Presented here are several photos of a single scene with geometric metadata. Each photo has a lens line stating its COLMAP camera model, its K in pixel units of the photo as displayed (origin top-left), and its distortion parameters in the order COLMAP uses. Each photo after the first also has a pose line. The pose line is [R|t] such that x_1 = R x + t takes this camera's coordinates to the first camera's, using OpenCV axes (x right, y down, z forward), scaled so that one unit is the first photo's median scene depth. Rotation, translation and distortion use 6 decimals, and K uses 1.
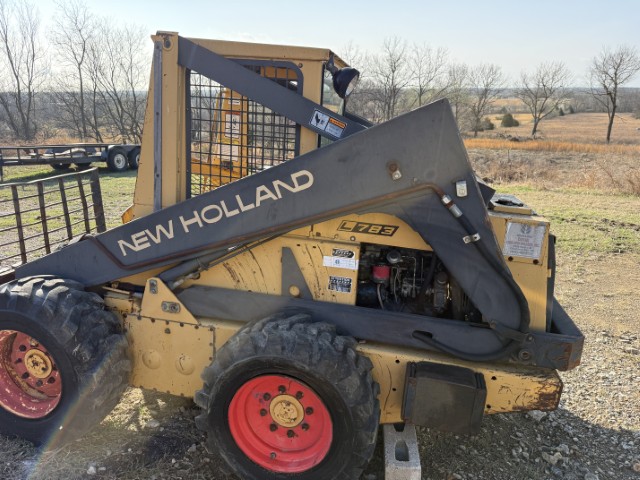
lens RADIAL K [[435.8, 0, 320.0], [0, 435.8, 240.0], [0, 0, 1]] dist [0.049982, -0.002455]
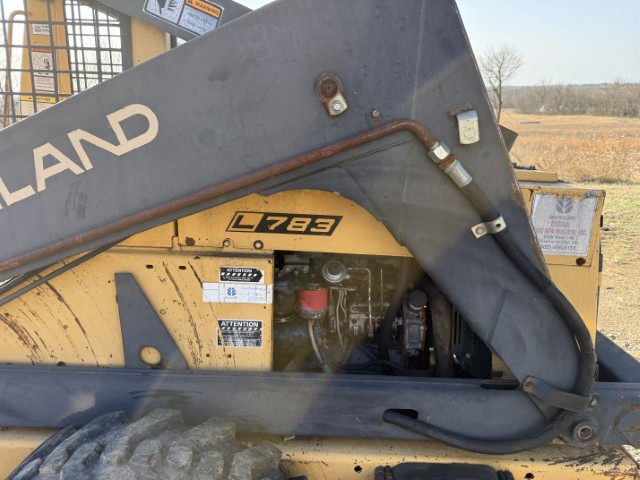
lens RADIAL K [[435.8, 0, 320.0], [0, 435.8, 240.0], [0, 0, 1]] dist [0.049982, -0.002455]
pose [[0.979210, -0.074520, 0.188664, 0.050498], [0.075609, 0.997137, 0.001427, -0.004314], [-0.188230, 0.012868, 0.982041, 0.477041]]
